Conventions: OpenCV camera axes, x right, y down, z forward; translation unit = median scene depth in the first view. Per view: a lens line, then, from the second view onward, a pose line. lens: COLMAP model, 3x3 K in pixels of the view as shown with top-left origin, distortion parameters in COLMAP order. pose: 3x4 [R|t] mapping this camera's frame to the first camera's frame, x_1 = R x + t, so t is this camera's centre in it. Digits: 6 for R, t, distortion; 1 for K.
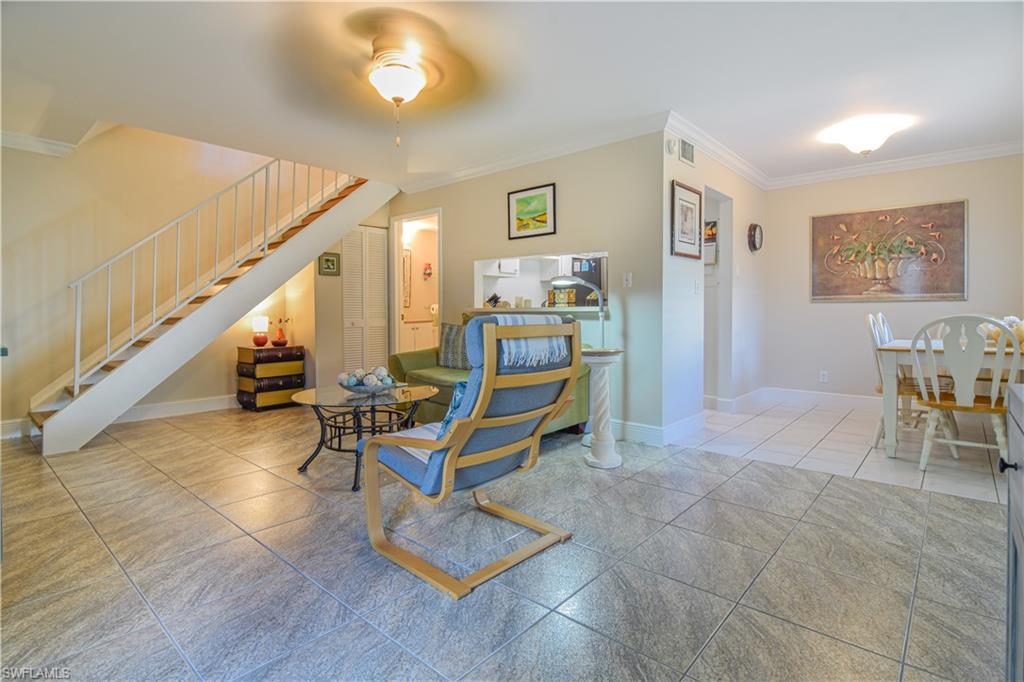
lens RADIAL K [[503.1, 0, 512.8], [0, 503.1, 316.9], [0, 0, 1]] dist [0.000270, 0.000187]
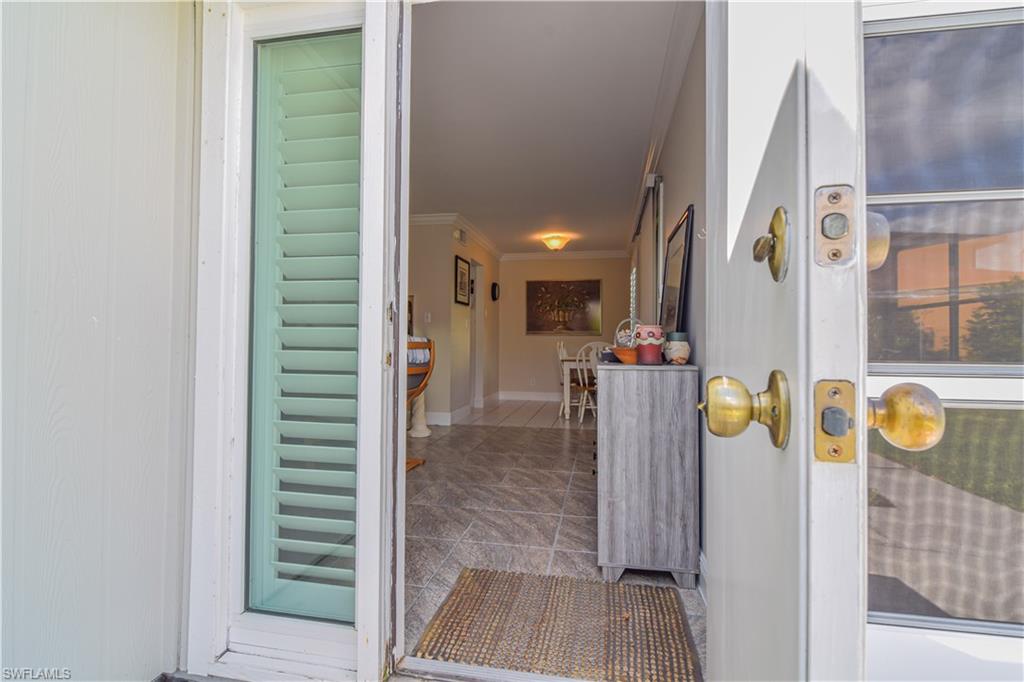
lens RADIAL K [[486.1, 0, 512.0], [0, 486.1, 341.0], [0, 0, 1]] dist [-0.001204, -0.000046]
pose [[0.859376, 0.012336, 0.511196, -0.262118], [-0.003844, 0.999837, -0.017665, 0.019423], [-0.511330, 0.013216, 0.859283, -0.334623]]
